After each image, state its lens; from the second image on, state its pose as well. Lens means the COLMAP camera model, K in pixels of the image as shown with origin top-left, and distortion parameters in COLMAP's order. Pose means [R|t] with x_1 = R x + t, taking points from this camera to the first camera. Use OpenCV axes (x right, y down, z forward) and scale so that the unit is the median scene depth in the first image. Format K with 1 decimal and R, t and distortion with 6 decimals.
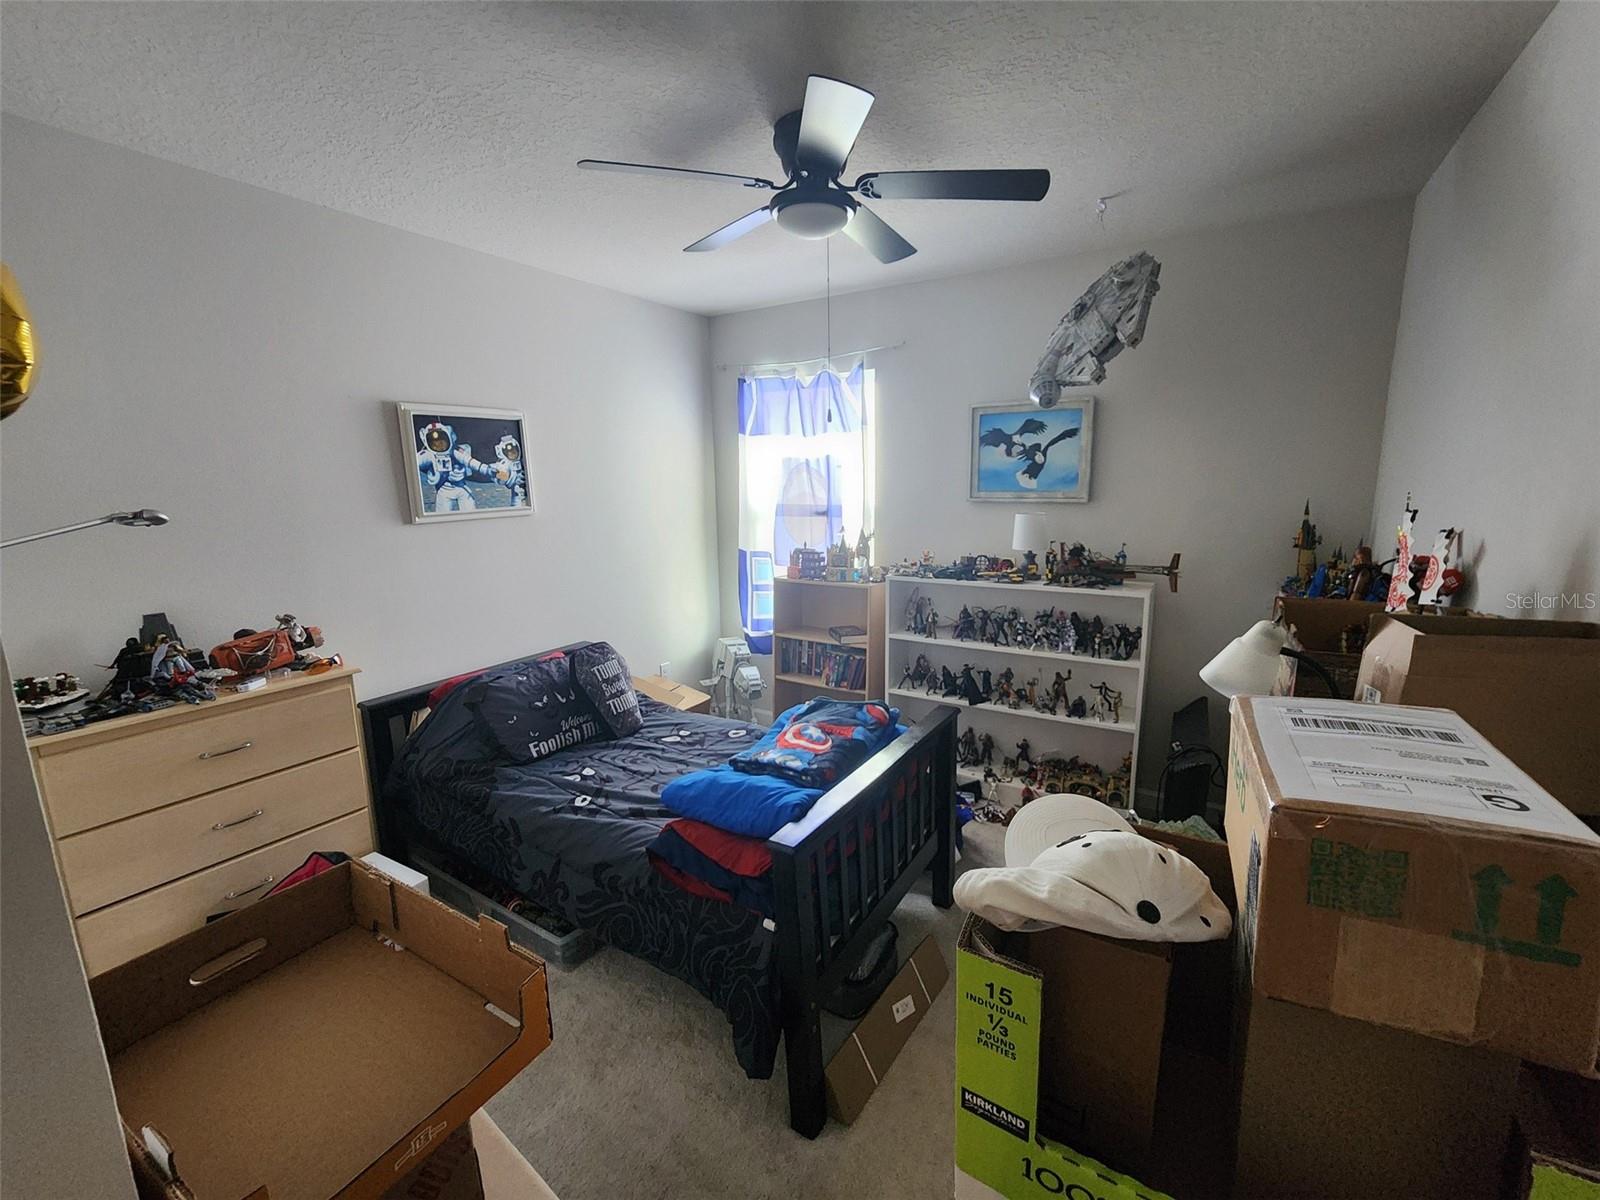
lens RADIAL K [[661.9, 0, 800.3], [0, 661.9, 603.3], [0, 0, 1]] dist [0.002112, -0.000069]
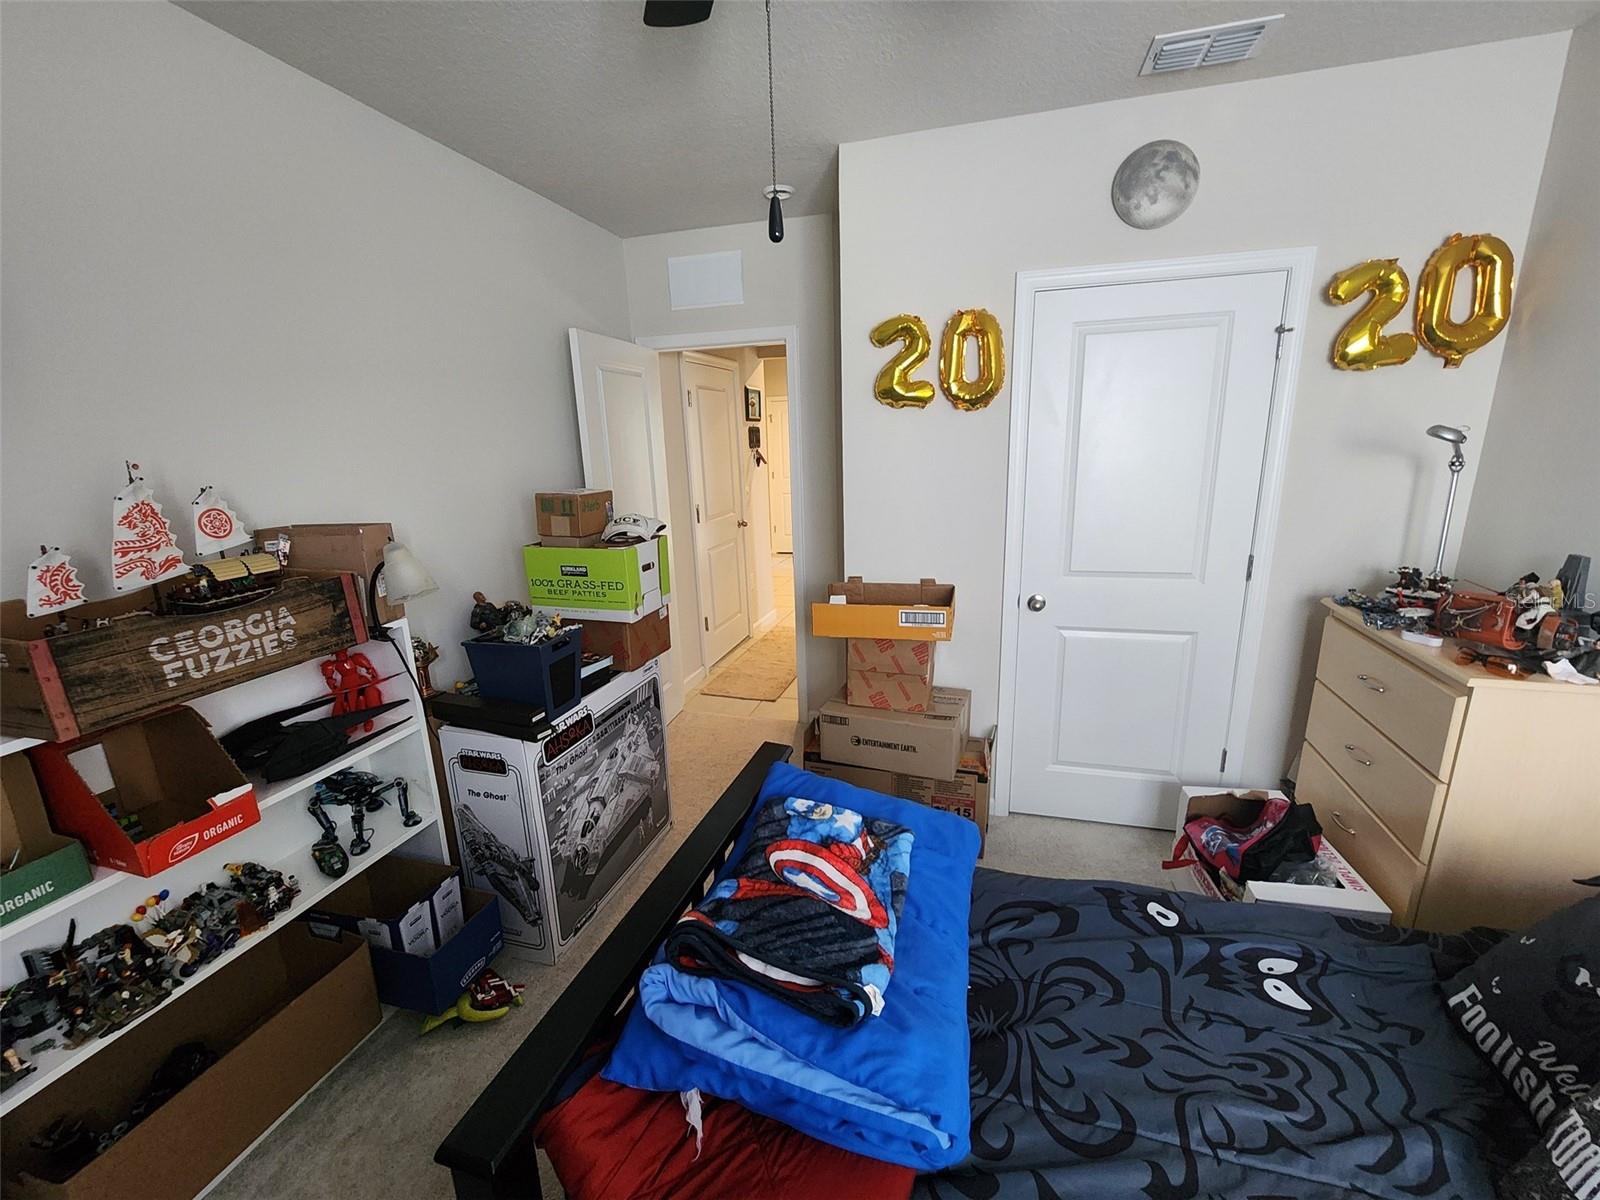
lens RADIAL K [[661.9, 0, 800.3], [0, 661.9, 603.3], [0, 0, 1]] dist [0.002112, -0.000069]
pose [[-0.961536, 0.118035, -0.248024, 0.114943], [0.004149, 0.909100, 0.416557, -0.212800], [0.274647, 0.399506, -0.874622, 1.151388]]
